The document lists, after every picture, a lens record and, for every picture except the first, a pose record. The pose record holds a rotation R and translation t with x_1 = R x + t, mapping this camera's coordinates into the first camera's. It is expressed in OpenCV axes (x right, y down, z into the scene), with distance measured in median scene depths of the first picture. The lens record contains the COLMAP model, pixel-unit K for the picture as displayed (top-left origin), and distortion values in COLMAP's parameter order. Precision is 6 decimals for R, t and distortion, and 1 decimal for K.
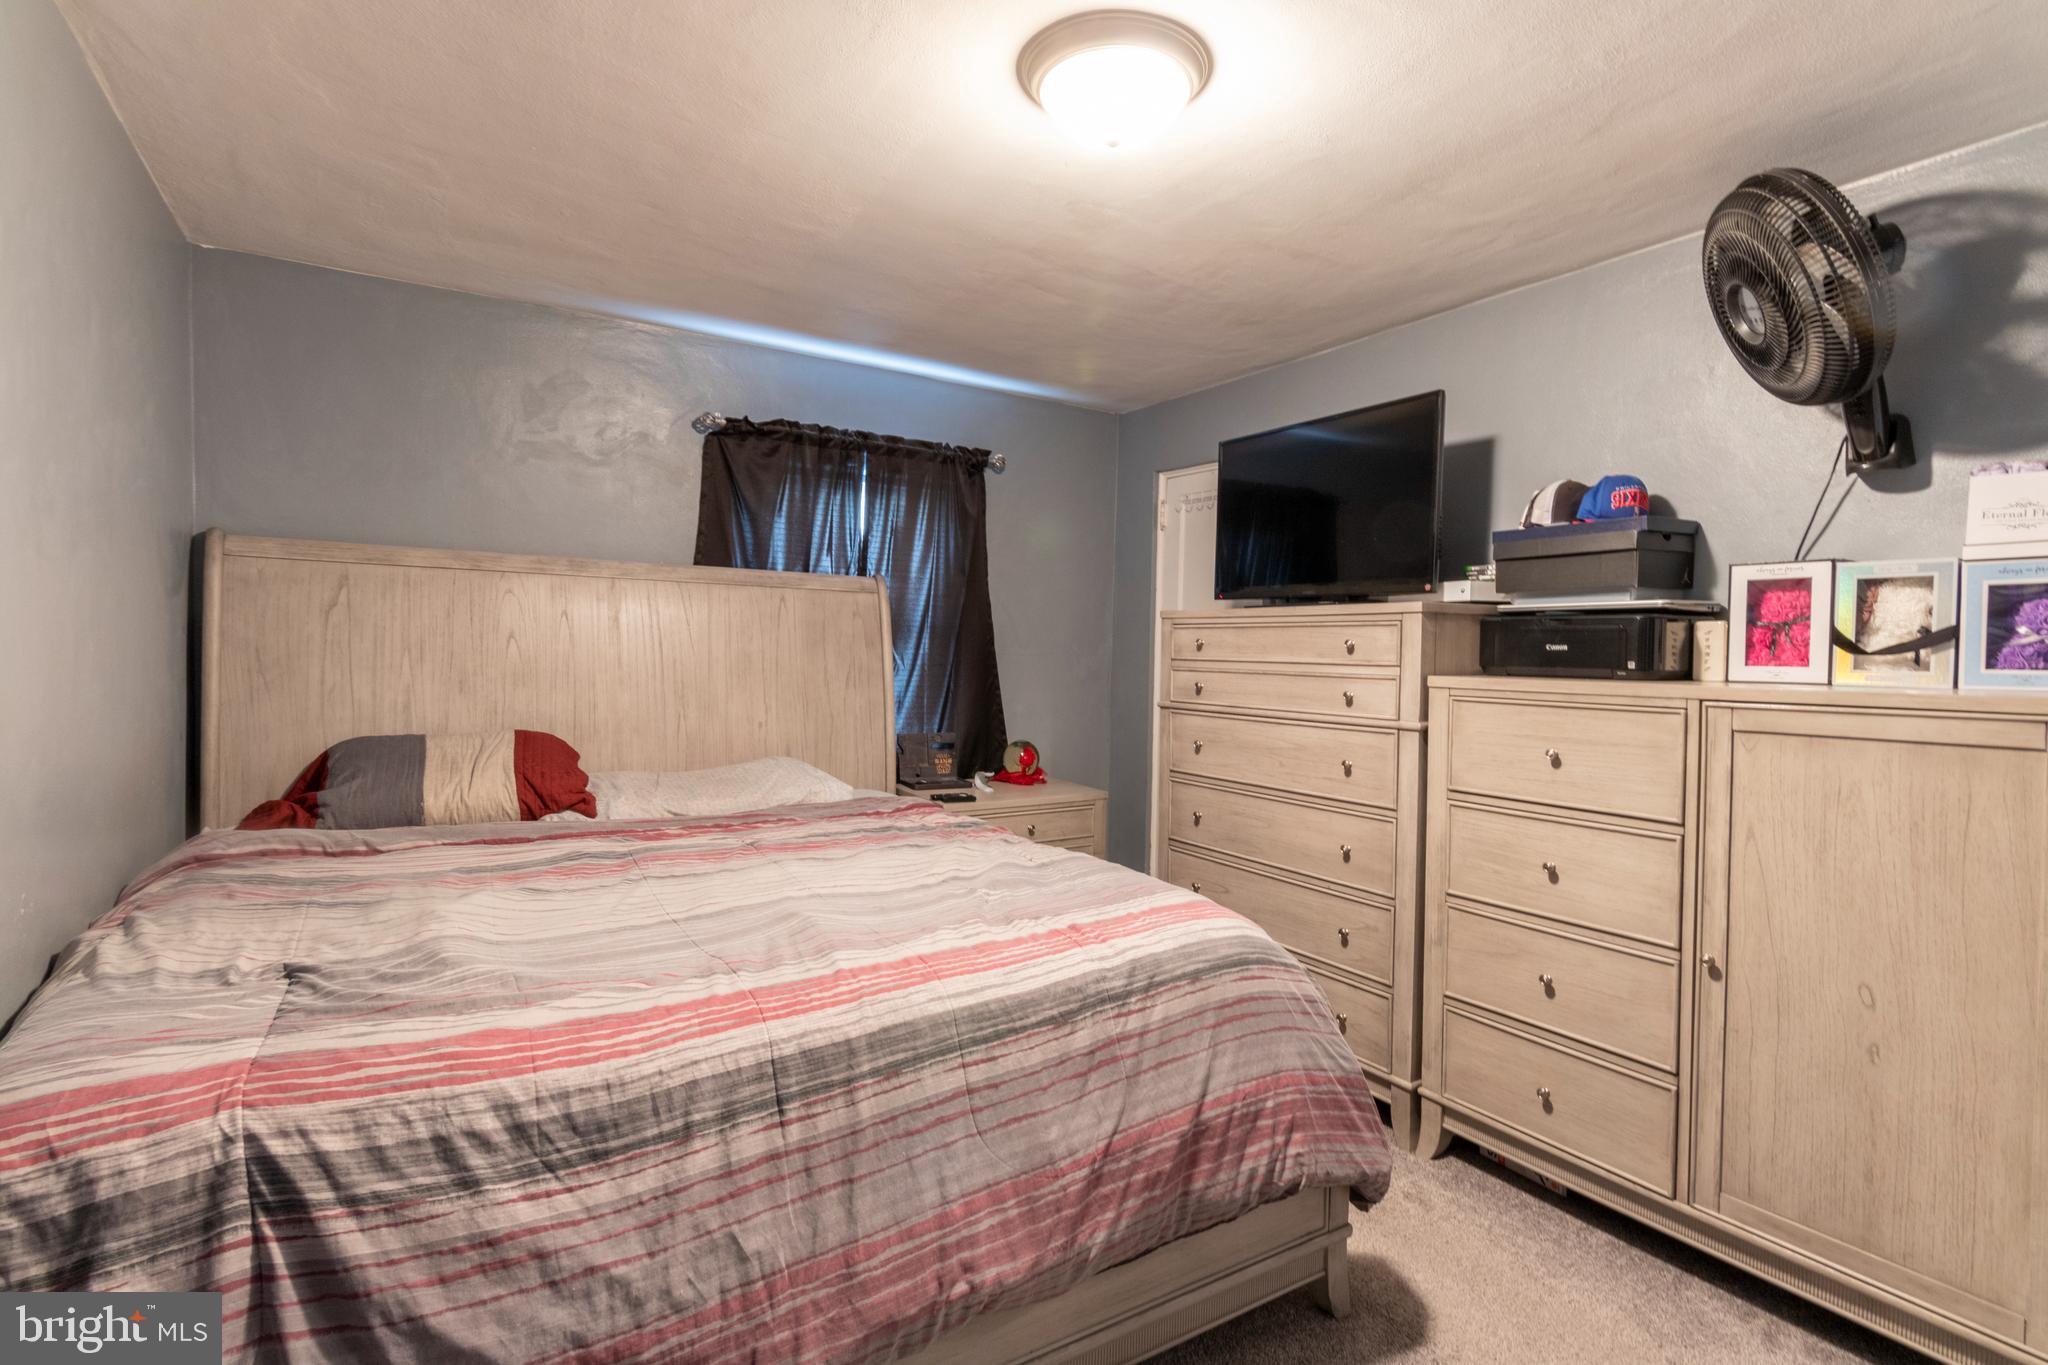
lens RADIAL K [[1001.0, 0, 1028.3], [0, 1001.0, 675.6], [0, 0, 1]] dist [-0.004439, -0.000340]
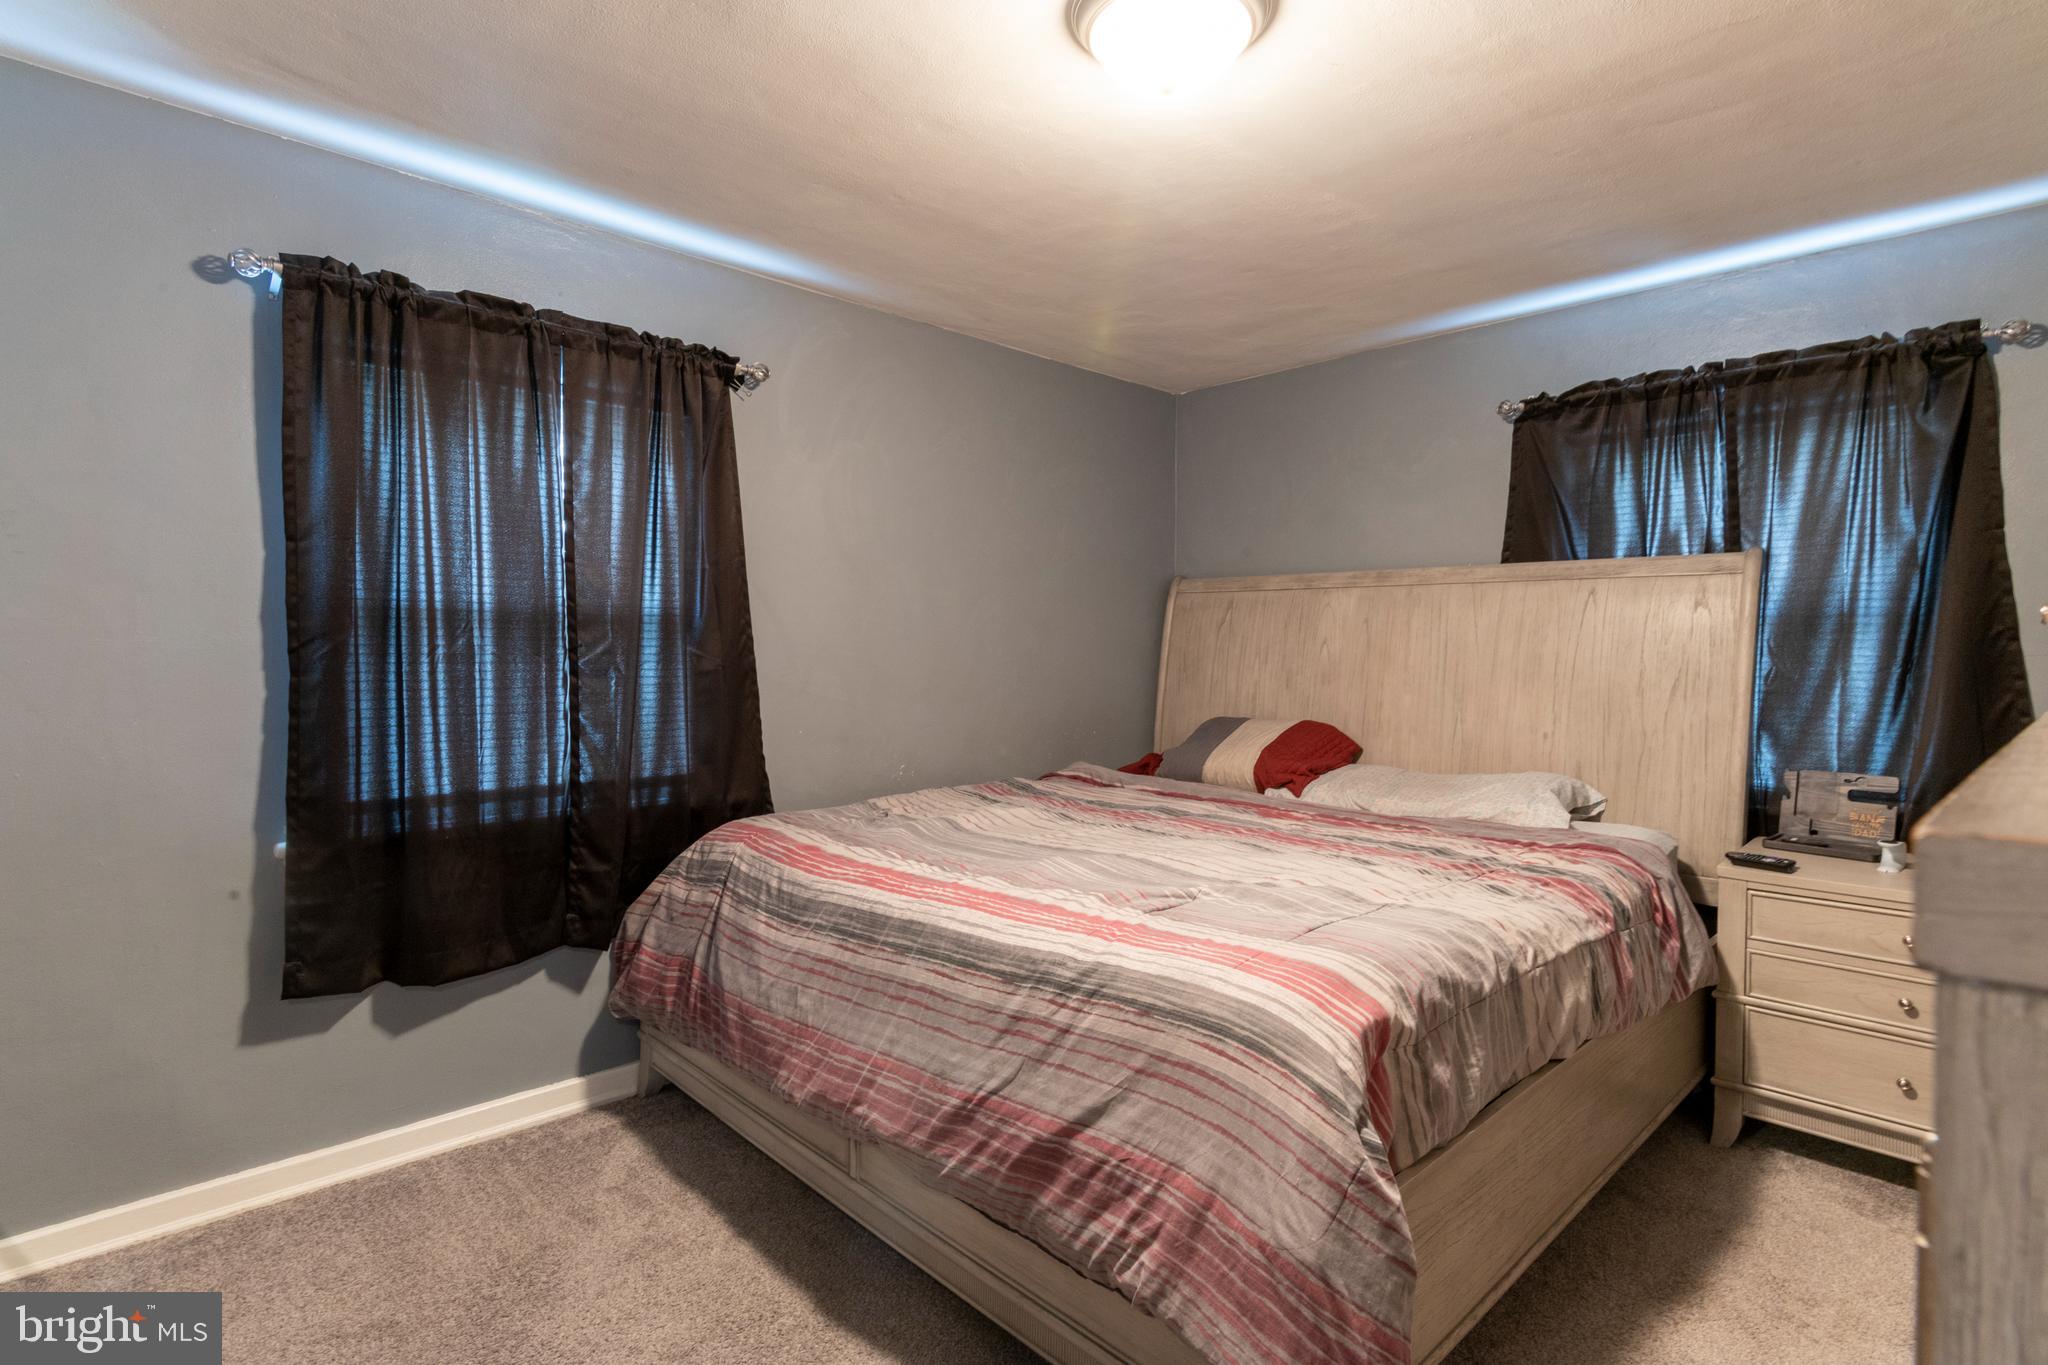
lens RADIAL K [[1001.0, 0, 1013.6], [0, 1001.0, 675.4], [0, 0, 1]] dist [-0.004439, -0.000340]
pose [[0.192199, 0.009095, -0.981314, 0.638288], [-0.026170, 0.999649, 0.004139, 0.005363], [0.981007, 0.024885, 0.192369, 0.455371]]
